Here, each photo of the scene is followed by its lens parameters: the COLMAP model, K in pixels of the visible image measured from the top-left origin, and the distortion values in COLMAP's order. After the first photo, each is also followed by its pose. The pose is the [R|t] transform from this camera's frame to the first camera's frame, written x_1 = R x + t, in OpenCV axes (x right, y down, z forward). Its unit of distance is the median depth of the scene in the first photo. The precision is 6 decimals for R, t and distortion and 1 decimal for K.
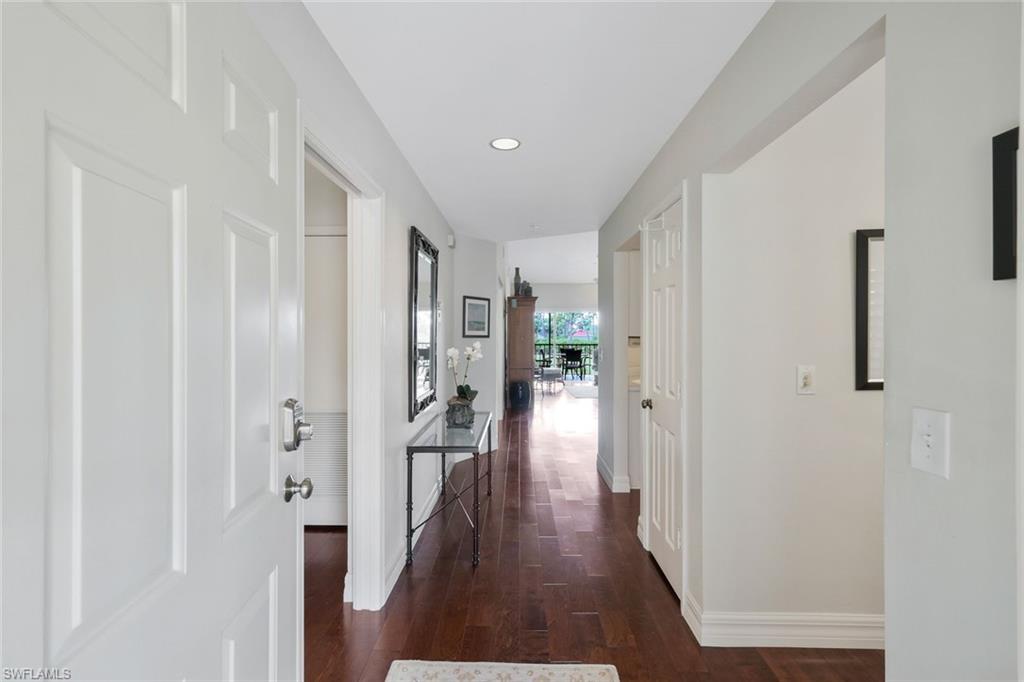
lens RADIAL K [[463.7, 0, 512.0], [0, 463.7, 341.0], [0, 0, 1]] dist [0.011934, -0.000278]
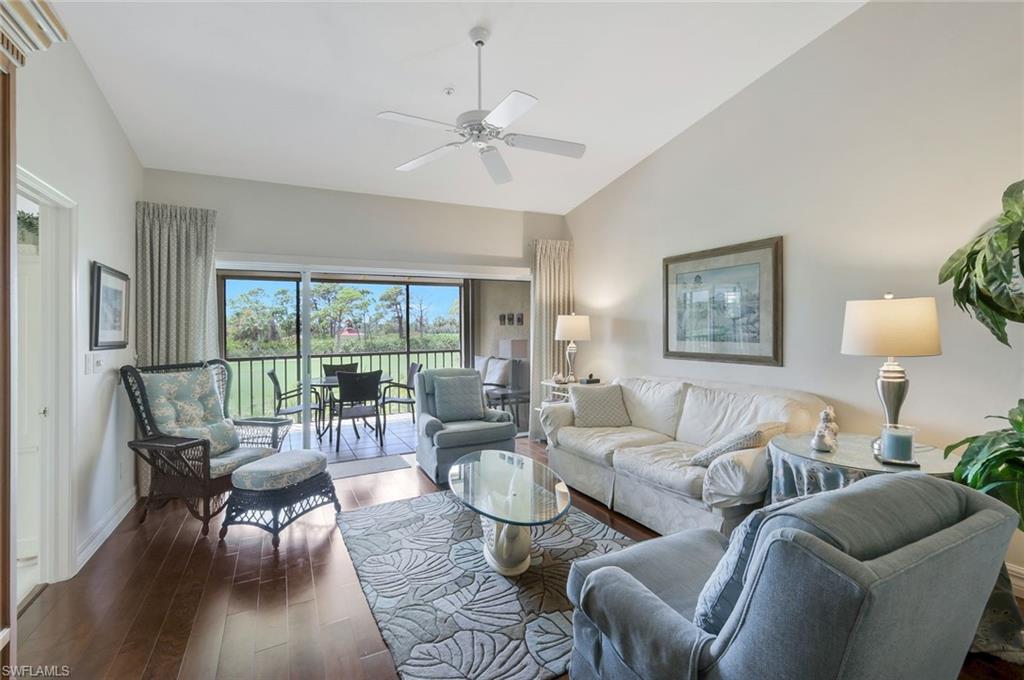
lens RADIAL K [[457.8, 0, 514.7], [0, 457.8, 326.4], [0, 0, 1]] dist [0.001626, 0.000896]
pose [[0.879801, -0.001120, 0.475341, 0.060235], [0.015314, 0.999545, -0.025990, -0.007511], [-0.475096, 0.030145, 0.879417, 0.560928]]
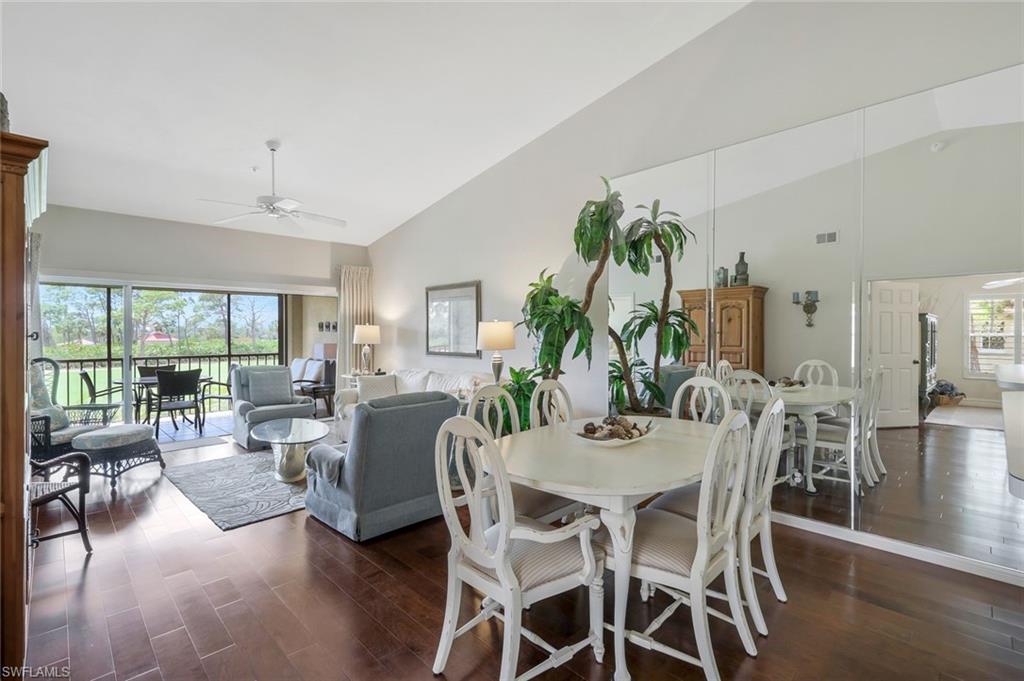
lens RADIAL K [[463.7, 0, 512.0], [0, 463.7, 340.5], [0, 0, 1]] dist [0.011934, -0.000278]
pose [[0.697413, -0.006059, 0.716644, 0.028700], [0.013498, 0.999898, -0.004682, -0.004381], [-0.716542, 0.012938, 0.697424, 0.409744]]
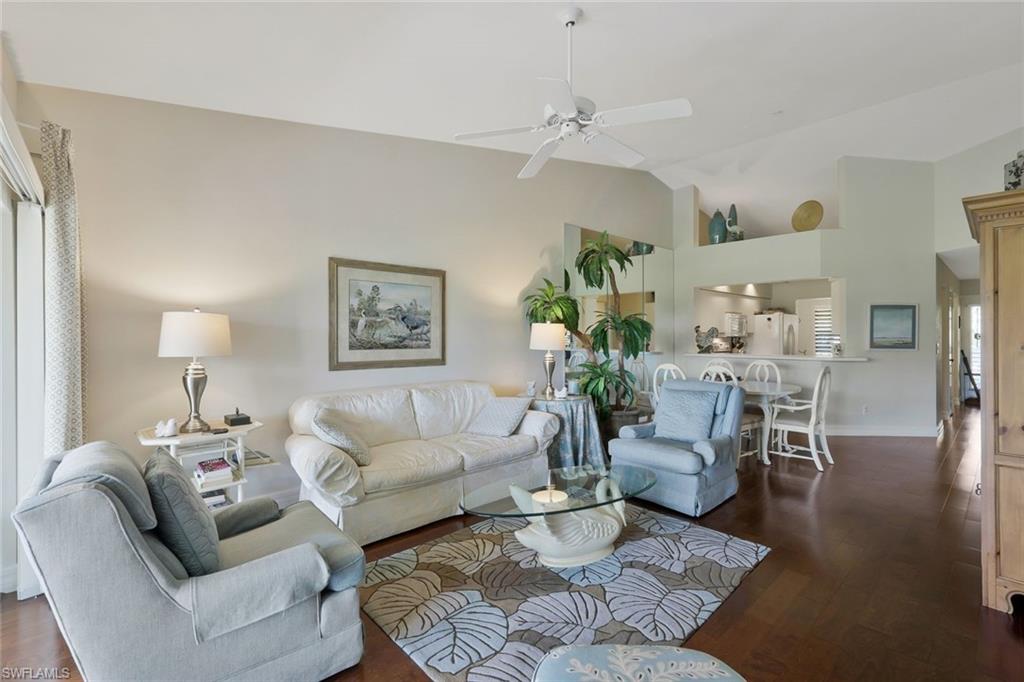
lens RADIAL K [[446.9, 0, 519.7], [0, 446.9, 340.8], [0, 0, 1]] dist [0.001127, 0.000211]
pose [[-0.693547, 0.000848, 0.720411, 0.027587], [0.017216, 0.999733, 0.015397, -0.012167], [-0.720205, 0.023081, -0.693377, 0.879149]]
